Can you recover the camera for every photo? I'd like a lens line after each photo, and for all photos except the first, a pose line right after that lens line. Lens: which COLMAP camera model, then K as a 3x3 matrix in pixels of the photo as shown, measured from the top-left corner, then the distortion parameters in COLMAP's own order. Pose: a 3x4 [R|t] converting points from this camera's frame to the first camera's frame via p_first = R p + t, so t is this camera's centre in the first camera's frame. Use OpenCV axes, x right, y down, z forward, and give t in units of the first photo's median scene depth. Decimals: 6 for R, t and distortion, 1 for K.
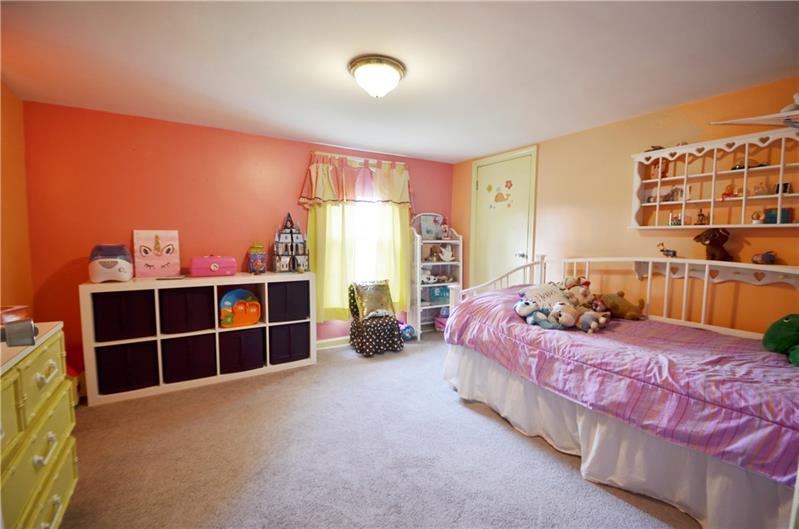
lens RADIAL K [[346.8, 0, 406.0], [0, 346.8, 266.2], [0, 0, 1]] dist [0.017593, -0.019682]
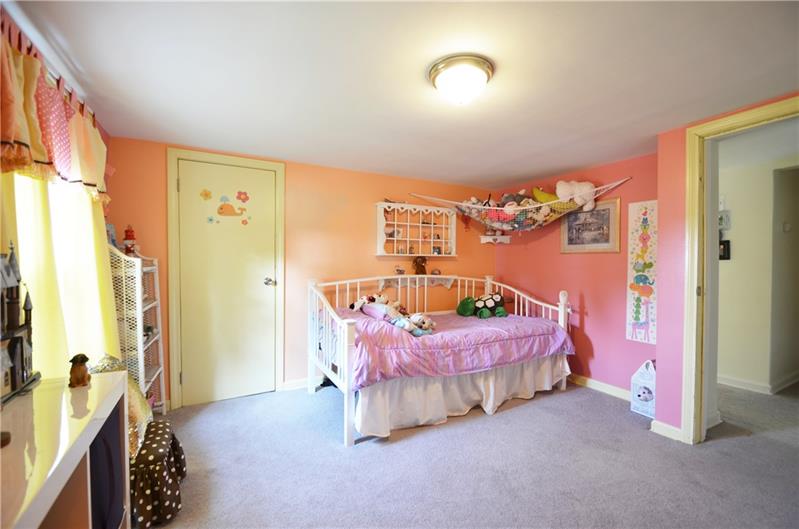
lens RADIAL K [[346.8, 0, 406.0], [0, 346.8, 266.2], [0, 0, 1]] dist [0.017593, -0.019682]
pose [[0.055981, -0.024077, 0.998141, -0.830118], [0.075797, 0.996927, 0.019796, -0.097578], [-0.995551, 0.074548, 0.057634, 0.960261]]
